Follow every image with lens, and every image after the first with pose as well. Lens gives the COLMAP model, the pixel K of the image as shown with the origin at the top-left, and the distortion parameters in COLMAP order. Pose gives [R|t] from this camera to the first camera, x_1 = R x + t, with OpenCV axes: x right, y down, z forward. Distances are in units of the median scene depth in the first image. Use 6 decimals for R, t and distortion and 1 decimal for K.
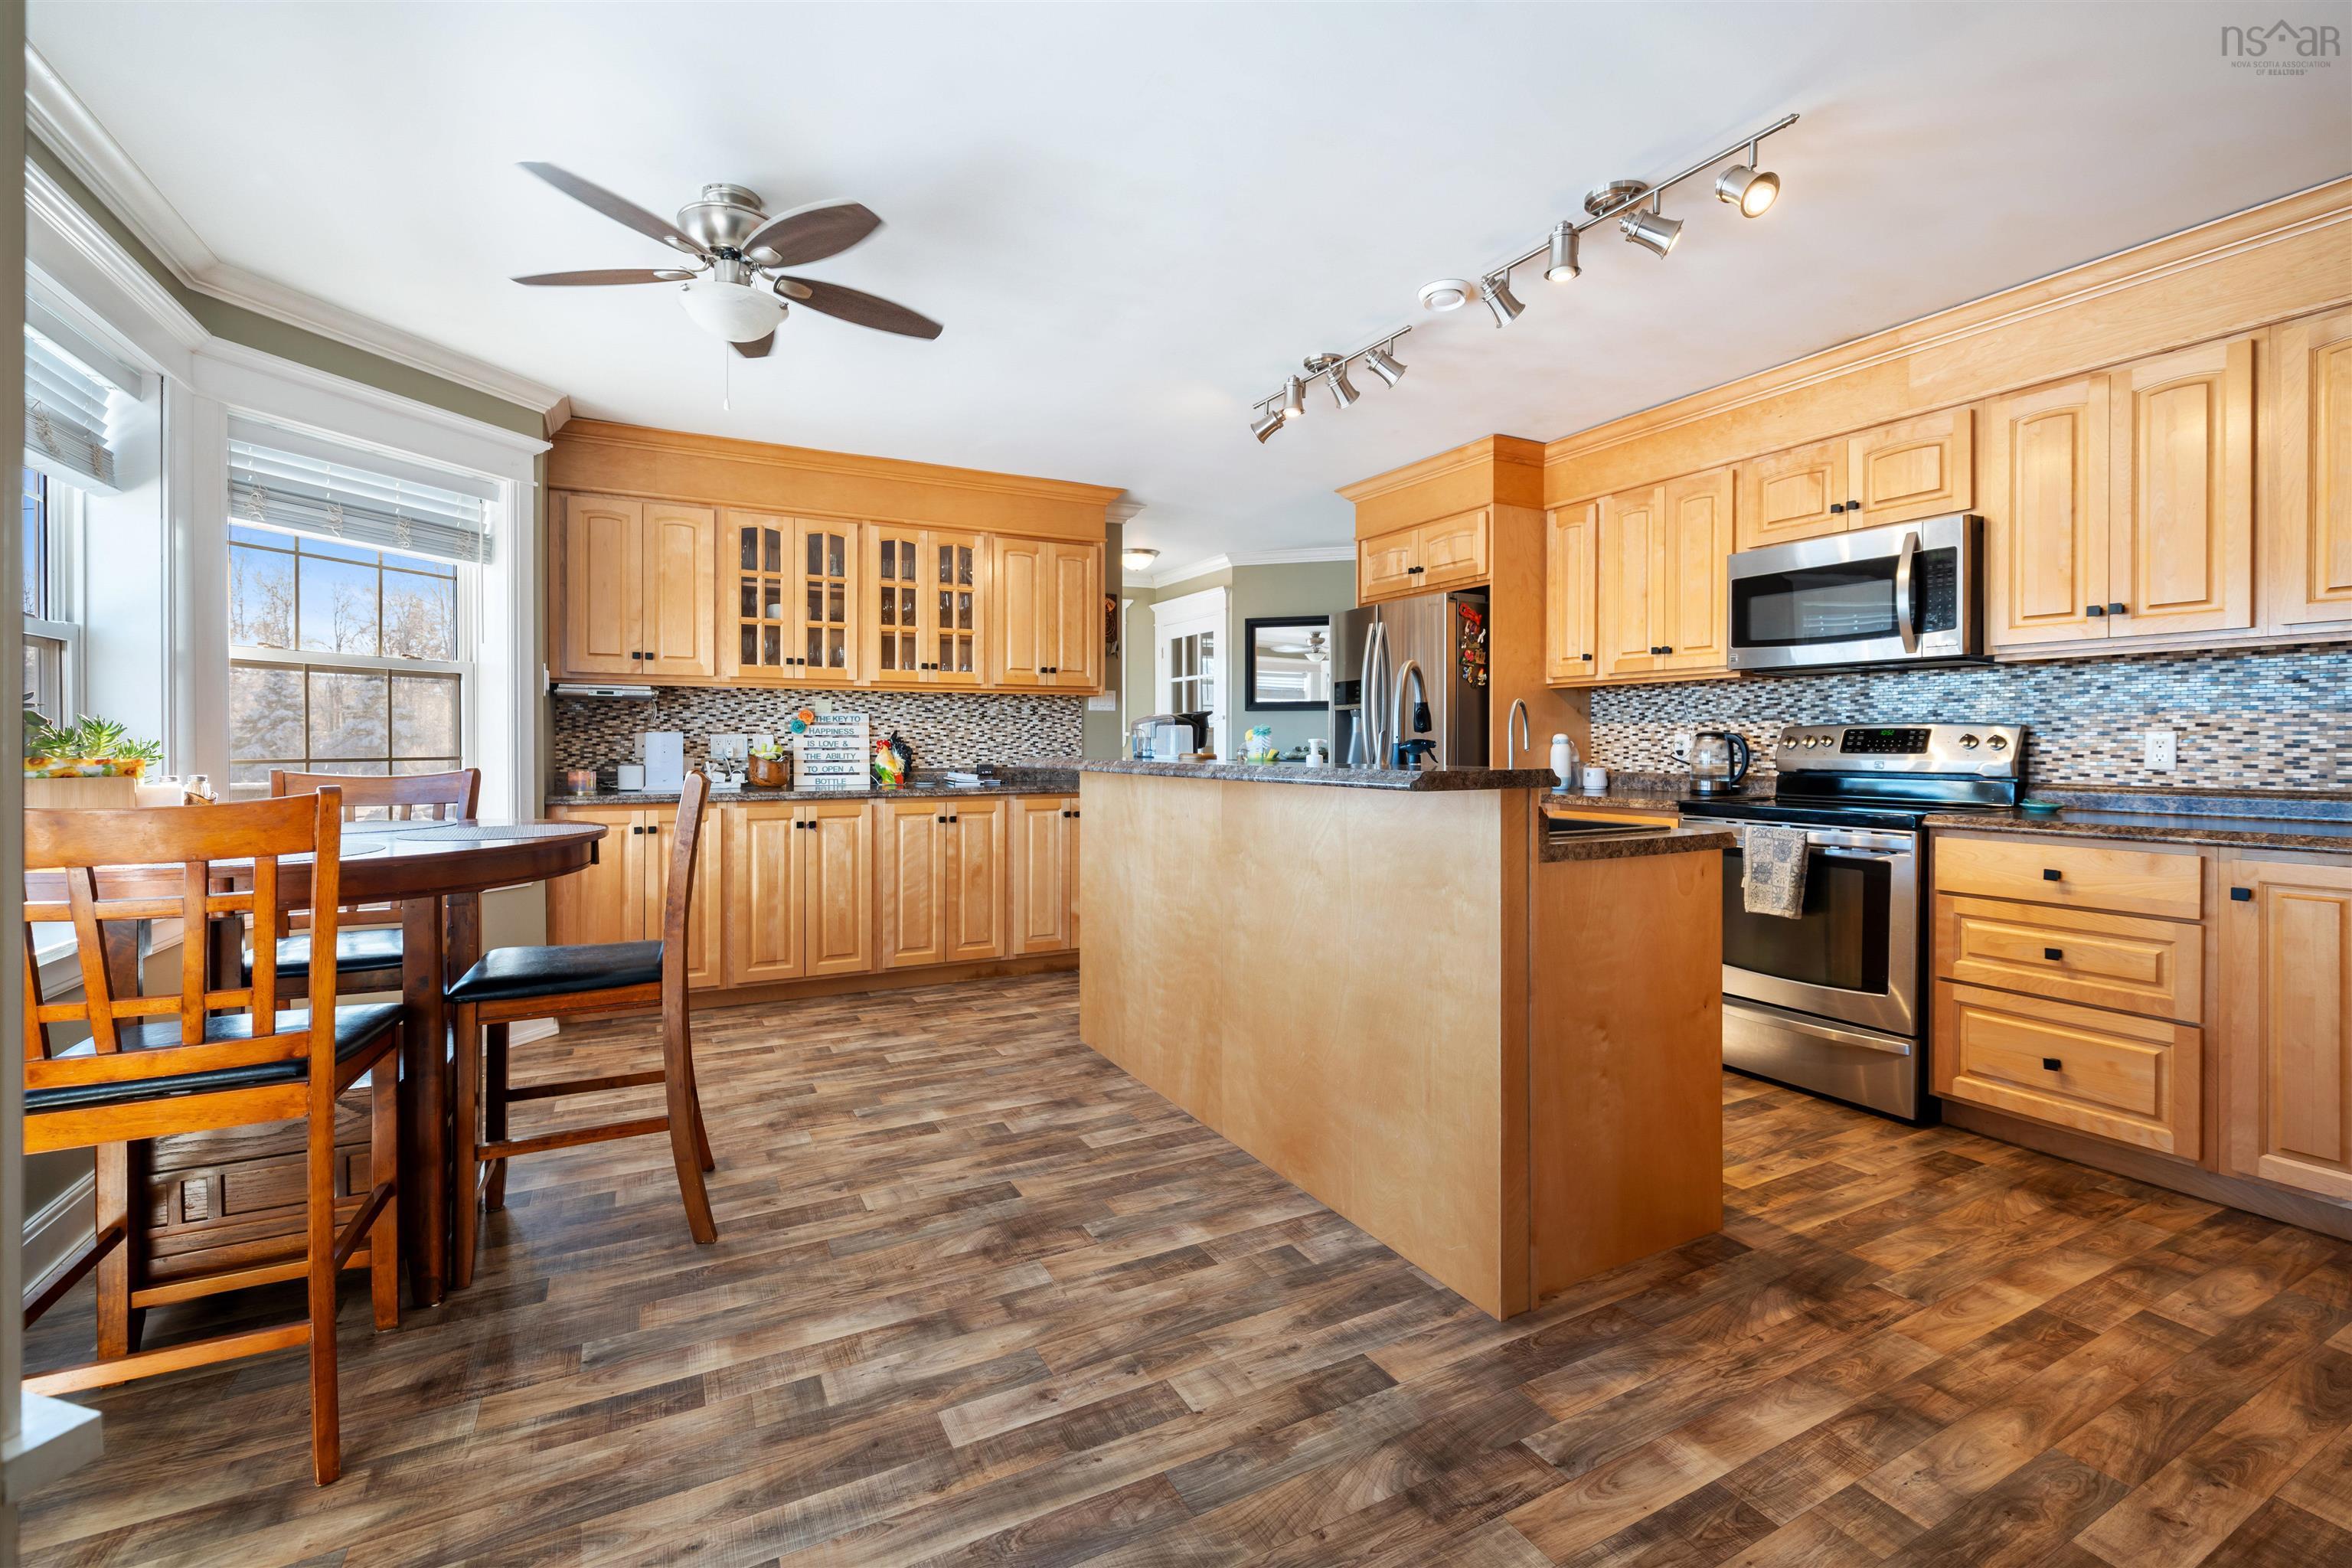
lens RADIAL K [[1019.0, 0, 1174.0], [0, 1019.0, 737.9], [0, 0, 1]] dist [0.000614, -0.001040]
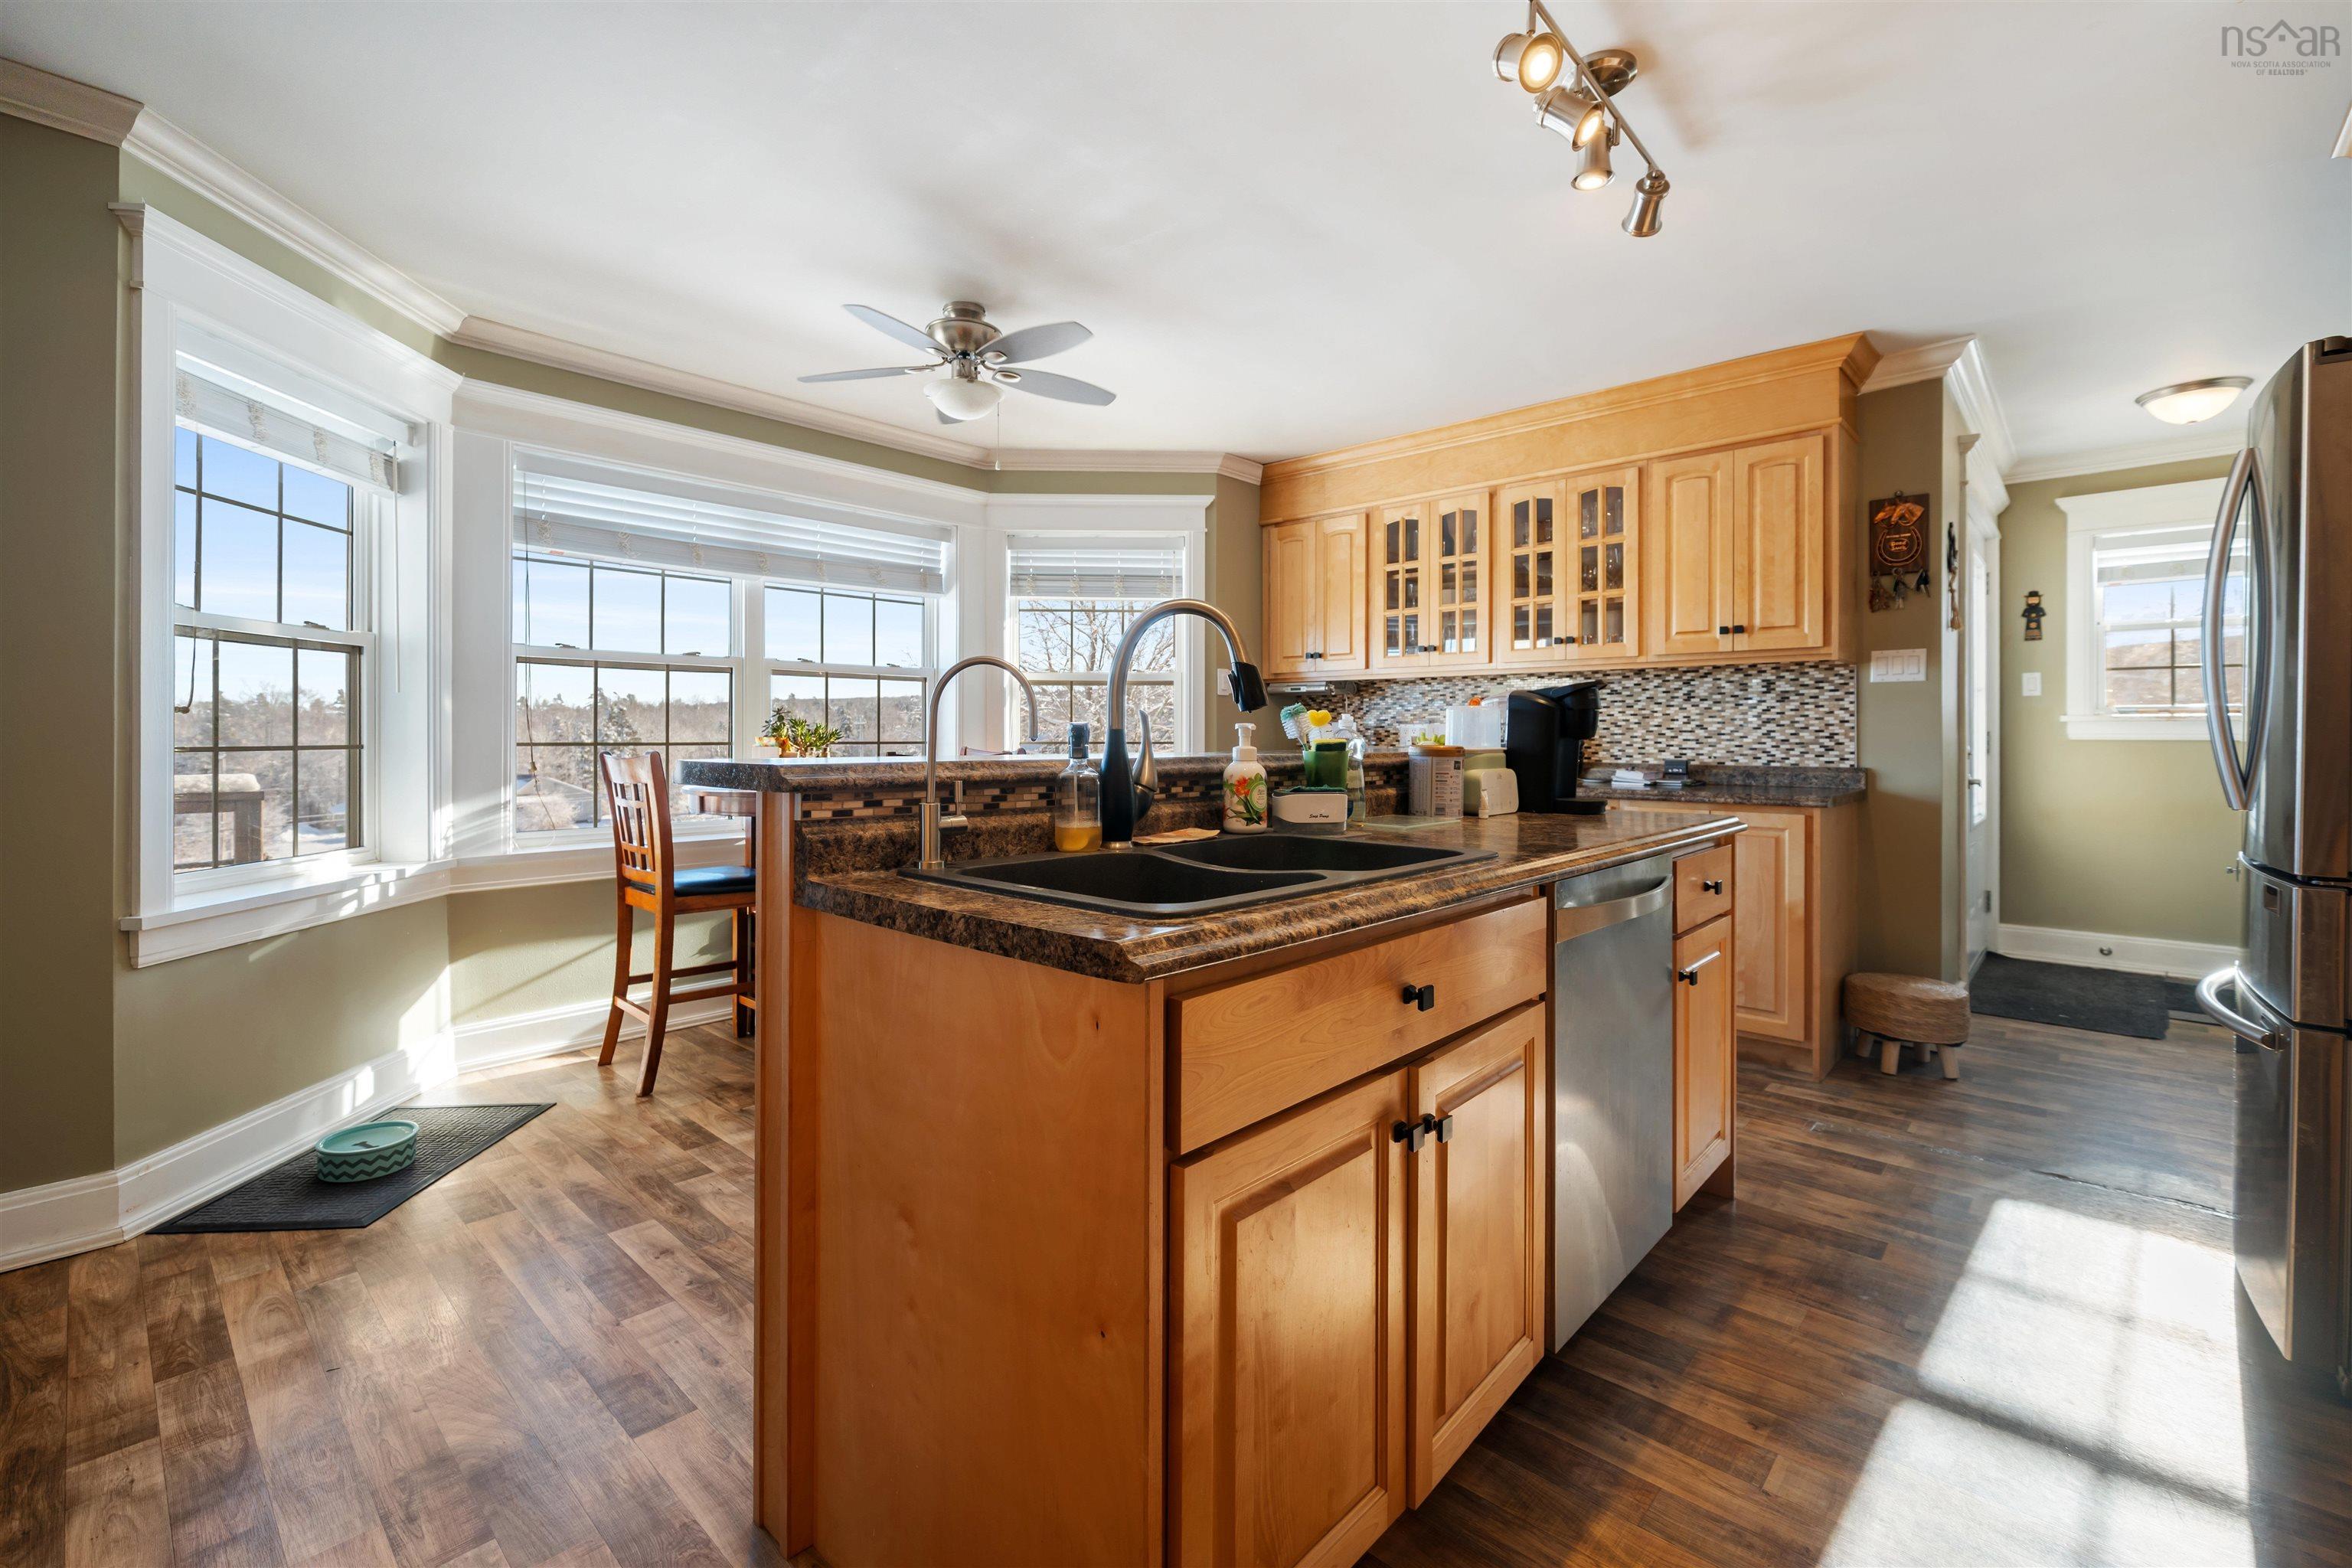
lens RADIAL K [[1019.0, 0, 1174.0], [0, 1019.0, 737.9], [0, 0, 1]] dist [0.000614, -0.001040]
pose [[0.325230, 0.003658, -0.945628, 0.451076], [0.003073, 0.999983, 0.004925, 0.004668], [0.945630, -0.004507, 0.325213, 0.428119]]
